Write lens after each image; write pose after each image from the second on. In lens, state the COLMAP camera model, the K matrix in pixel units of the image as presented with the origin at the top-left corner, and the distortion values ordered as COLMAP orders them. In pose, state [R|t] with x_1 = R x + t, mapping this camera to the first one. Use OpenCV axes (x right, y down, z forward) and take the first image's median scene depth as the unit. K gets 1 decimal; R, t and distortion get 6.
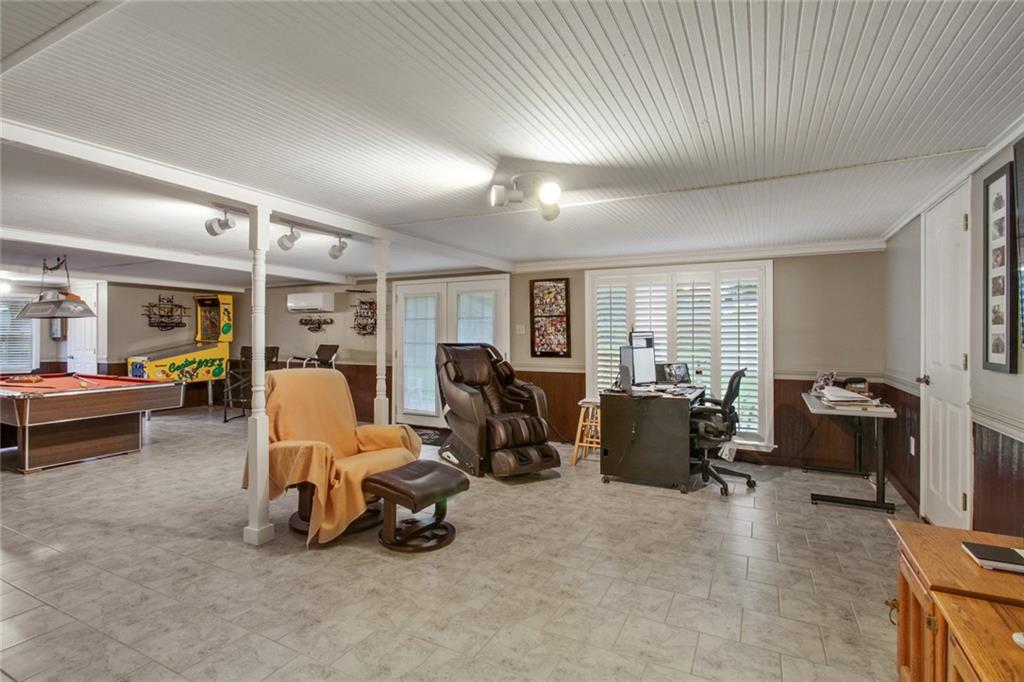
lens RADIAL K [[493.7, 0, 484.8], [0, 493.7, 331.4], [0, 0, 1]] dist [-0.012667, 0.003698]
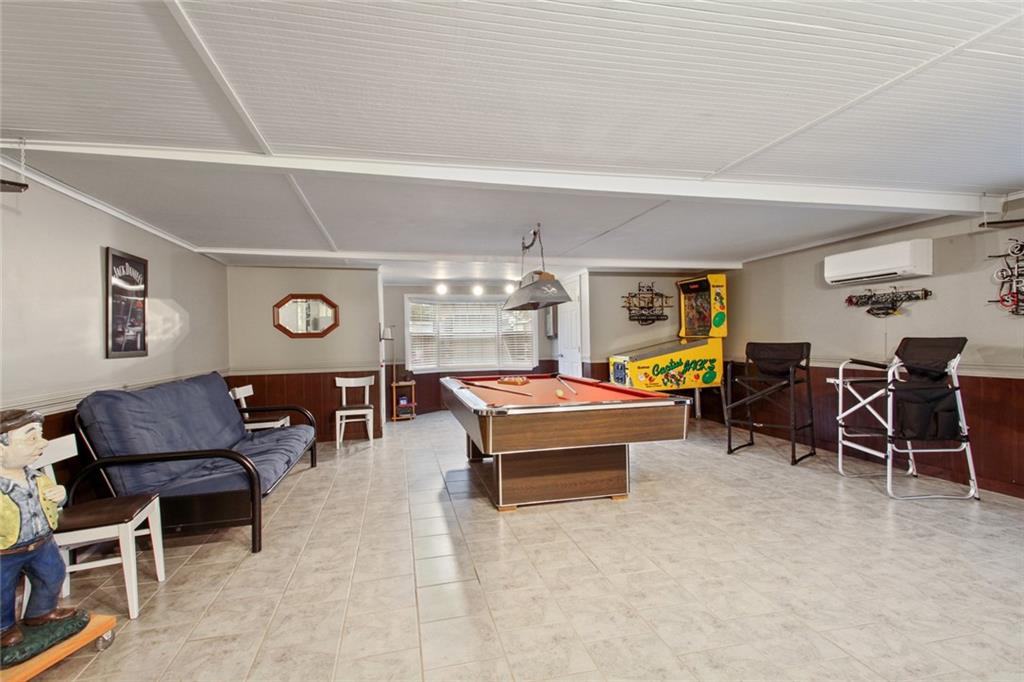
lens RADIAL K [[493.7, 0, 508.2], [0, 493.7, 340.5], [0, 0, 1]] dist [-0.012667, 0.003698]
pose [[0.675056, -0.010771, -0.737688, -0.196290], [0.024582, 0.999667, 0.007899, 0.012641], [0.737357, -0.023466, 0.675096, 0.268956]]
